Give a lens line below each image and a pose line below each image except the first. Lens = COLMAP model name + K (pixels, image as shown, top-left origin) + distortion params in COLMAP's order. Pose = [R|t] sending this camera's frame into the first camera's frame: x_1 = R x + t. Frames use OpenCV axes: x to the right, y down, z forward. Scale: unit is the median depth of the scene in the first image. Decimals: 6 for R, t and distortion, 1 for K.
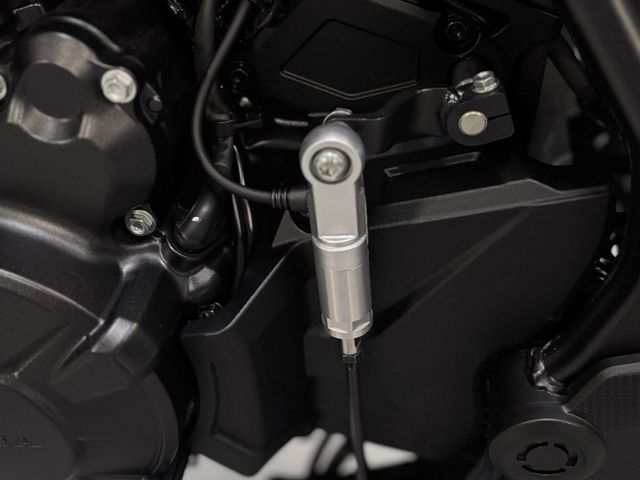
lens RADIAL K [[695.9, 0, 347.2], [0, 695.9, 249.1], [0, 0, 1]] dist [0.006316, 0.000000]
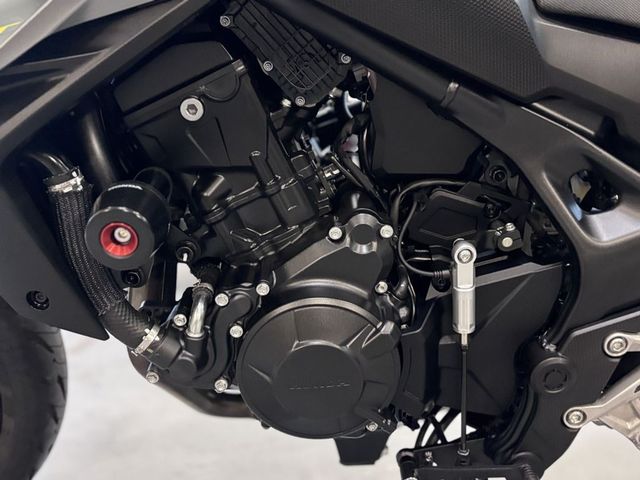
lens RADIAL K [[695.9, 0, 319.7], [0, 695.9, 239.4], [0, 0, 1]] dist [0.006316, 0.000000]
pose [[0.991005, -0.039920, 0.127730, -0.837730], [0.076487, 0.952167, -0.295850, 0.520160], [-0.109810, 0.302959, 0.946656, -1.377172]]
